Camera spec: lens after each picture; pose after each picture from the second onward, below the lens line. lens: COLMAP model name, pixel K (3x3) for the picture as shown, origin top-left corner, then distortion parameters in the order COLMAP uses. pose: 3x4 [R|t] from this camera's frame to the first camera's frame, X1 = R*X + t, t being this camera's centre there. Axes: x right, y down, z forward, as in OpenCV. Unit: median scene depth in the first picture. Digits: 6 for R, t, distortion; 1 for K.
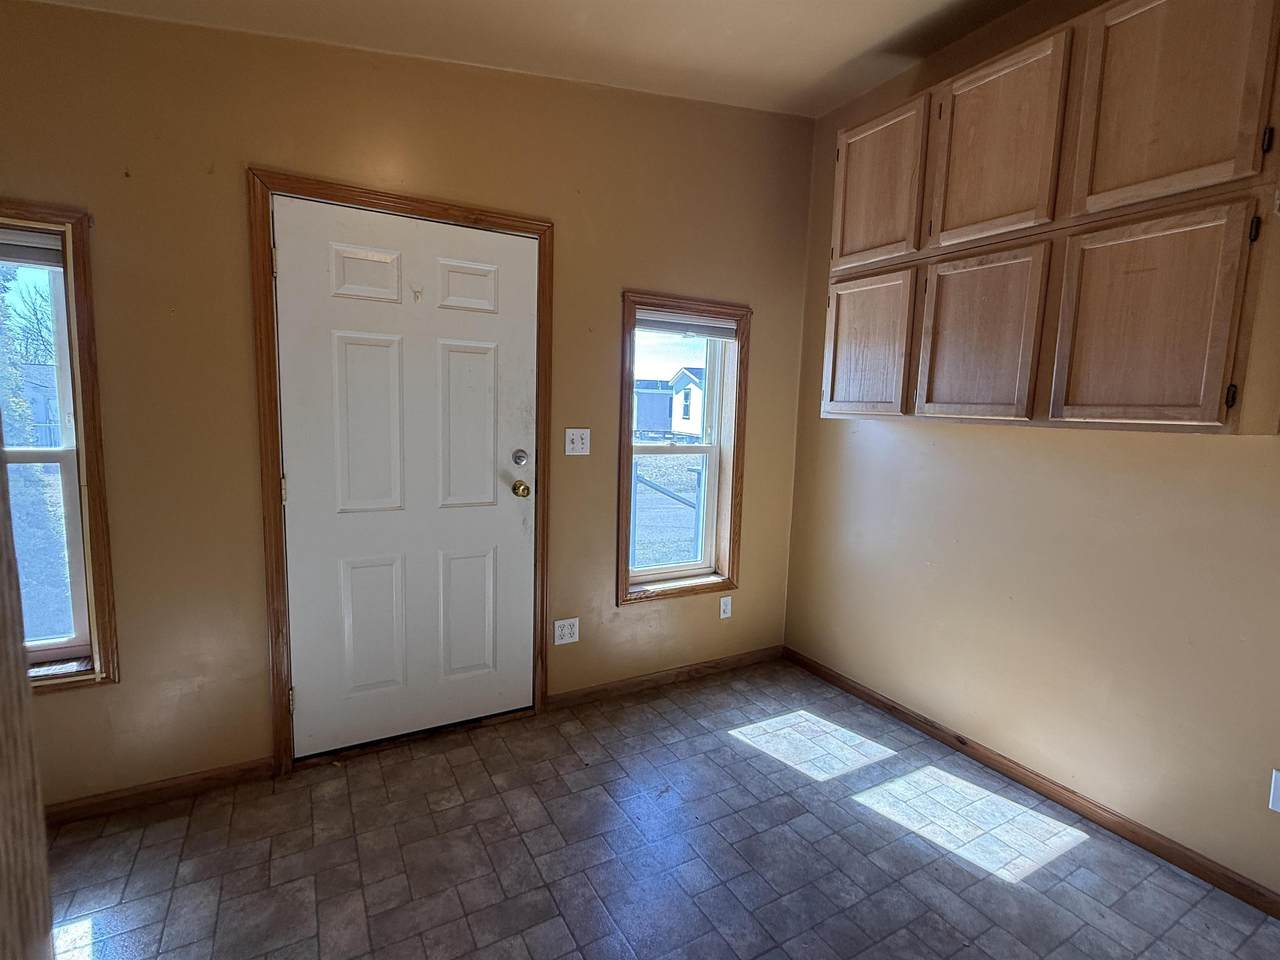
lens RADIAL K [[607.5, 0, 637.8], [0, 607.5, 475.6], [0, 0, 1]] dist [0.001622, 0.000268]
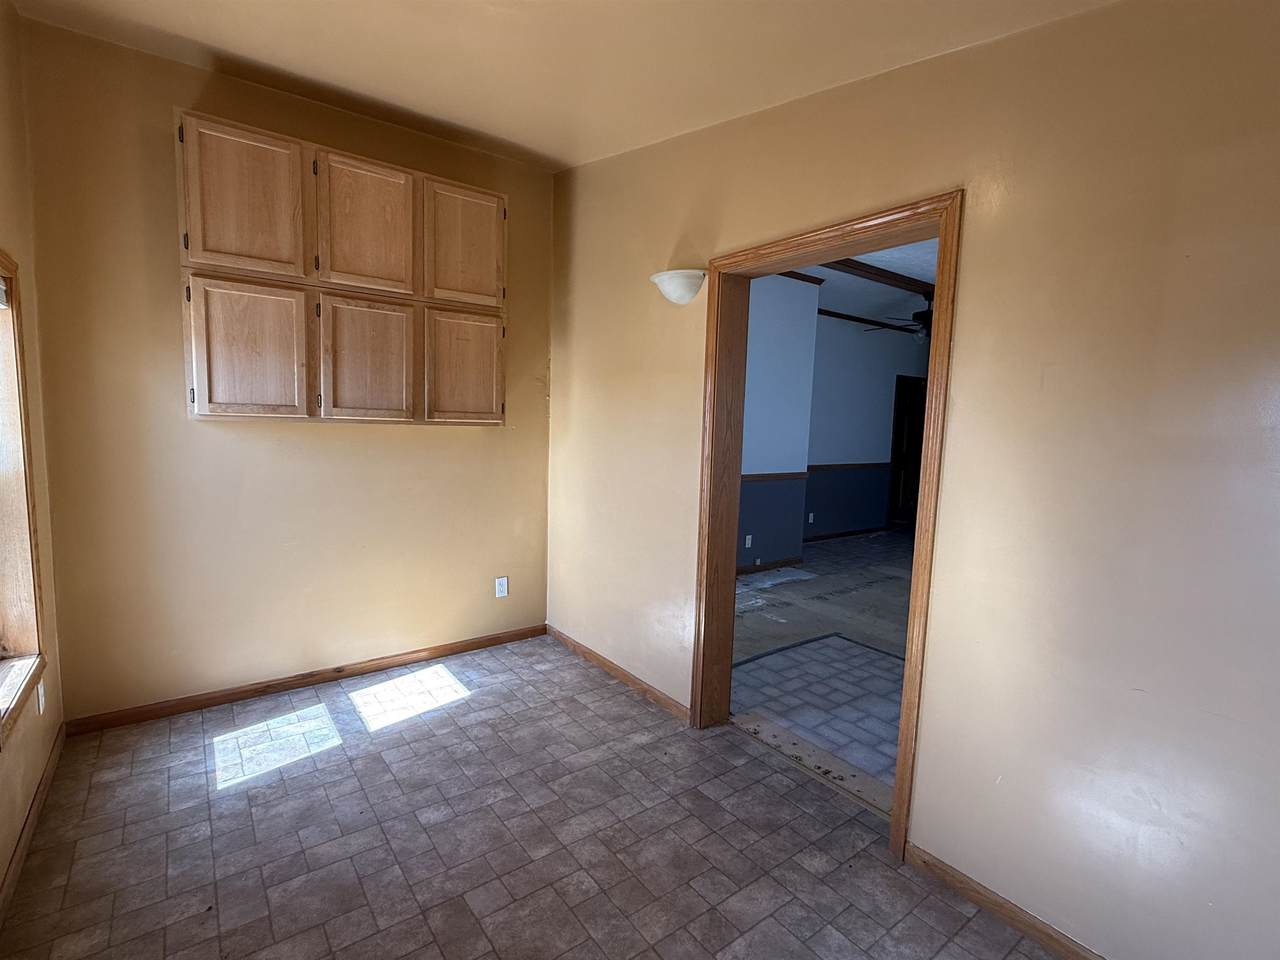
lens RADIAL K [[607.5, 0, 637.8], [0, 607.5, 475.6], [0, 0, 1]] dist [0.001622, 0.000268]
pose [[-0.129654, -0.124804, 0.983674, -0.843925], [0.075646, 0.987911, 0.135313, -0.104416], [-0.988670, 0.091955, -0.118646, 0.553555]]
